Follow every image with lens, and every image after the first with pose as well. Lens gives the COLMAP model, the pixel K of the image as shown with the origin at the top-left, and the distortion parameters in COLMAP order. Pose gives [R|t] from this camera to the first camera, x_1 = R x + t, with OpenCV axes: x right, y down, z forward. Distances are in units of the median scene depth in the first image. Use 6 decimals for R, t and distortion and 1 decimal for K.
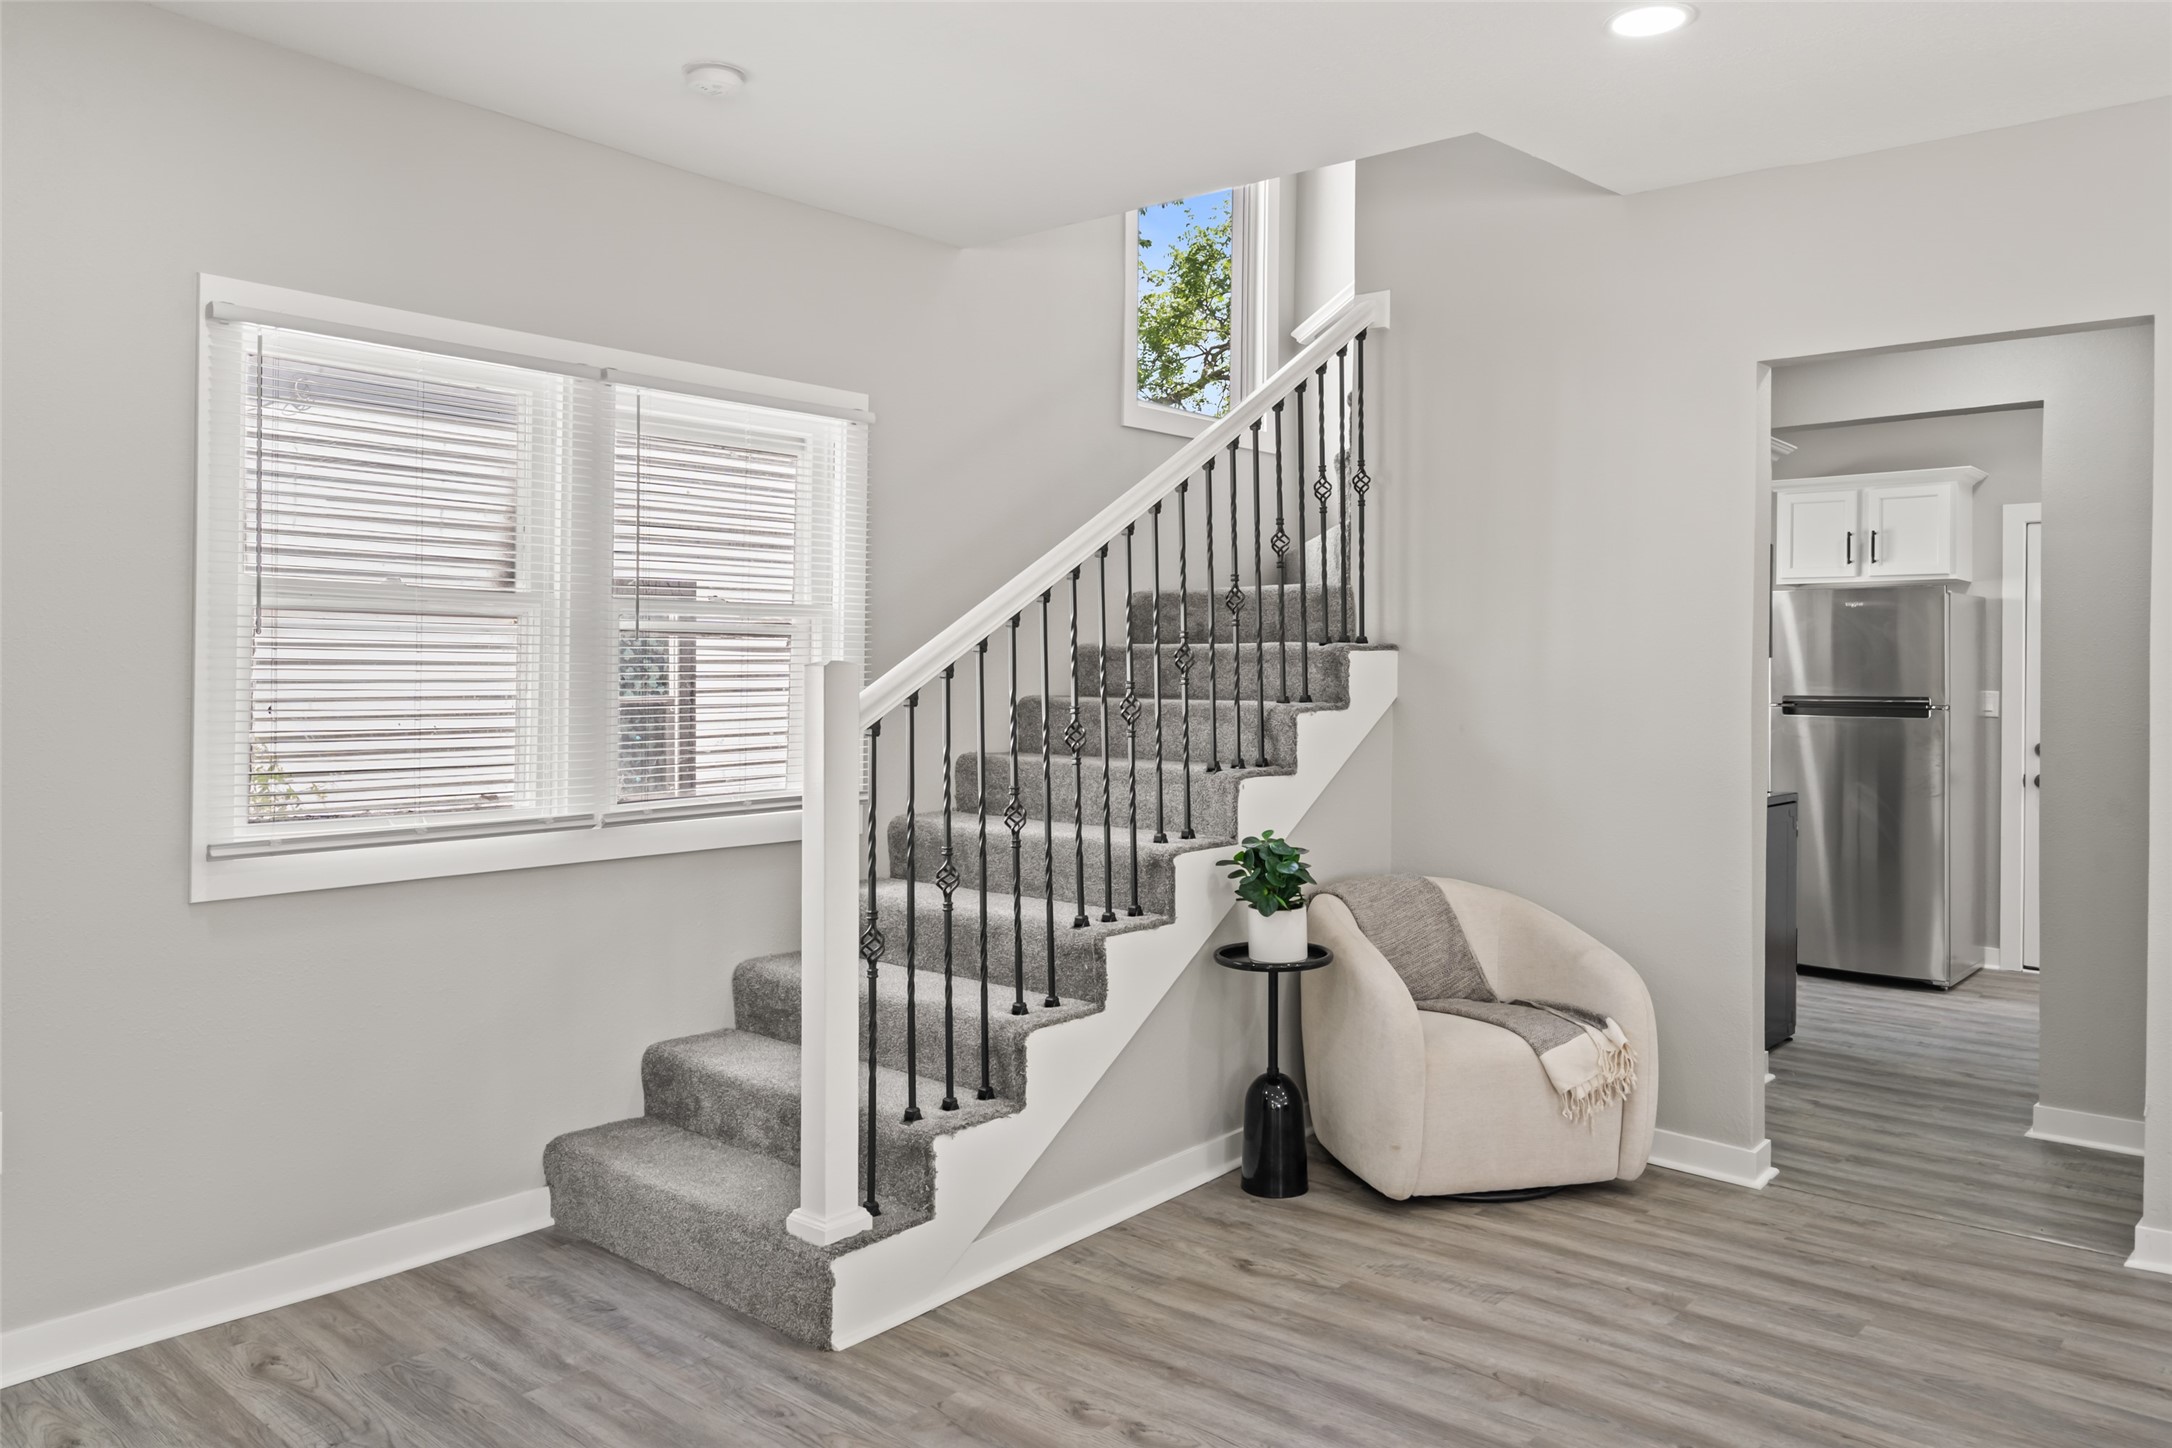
lens RADIAL K [[1511.4, 0, 1073.9], [0, 1511.4, 664.0], [0, 0, 1]] dist [0.008032, -0.000157]
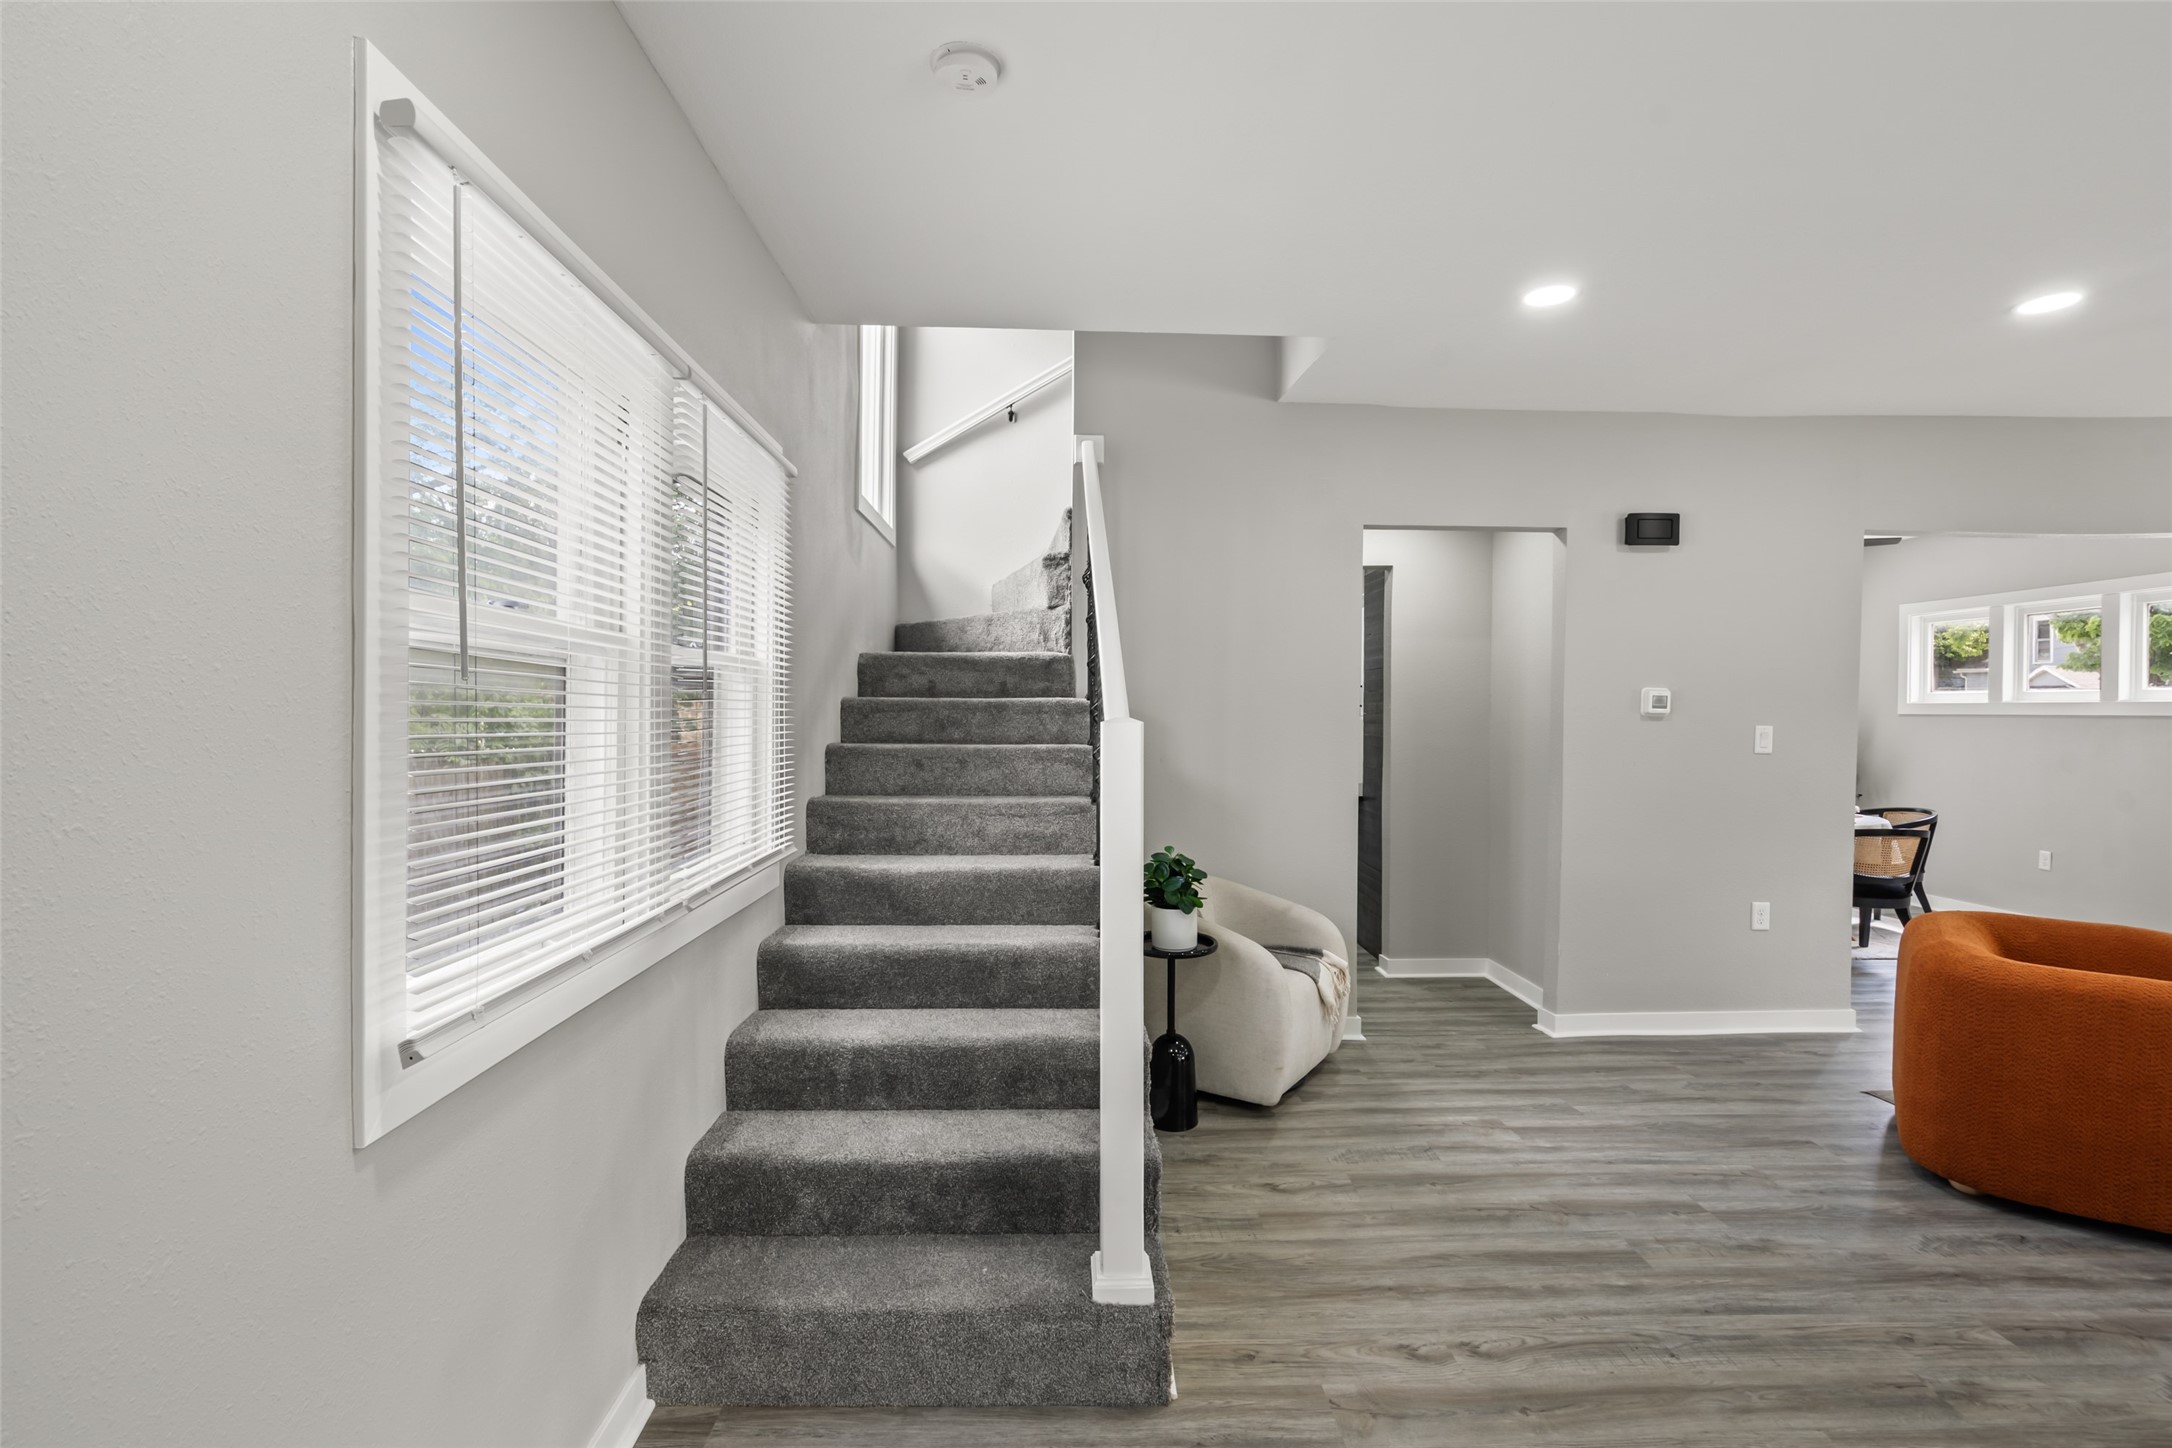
lens RADIAL K [[1007.3, 0, 1090.8], [0, 1007.3, 729.1], [0, 0, 1]] dist [-0.006979, 0.003782]
pose [[0.739060, -0.011213, 0.673546, -0.599553], [-0.006547, 0.999695, 0.023826, -0.011182], [-0.673608, -0.022019, 0.738761, 0.507489]]
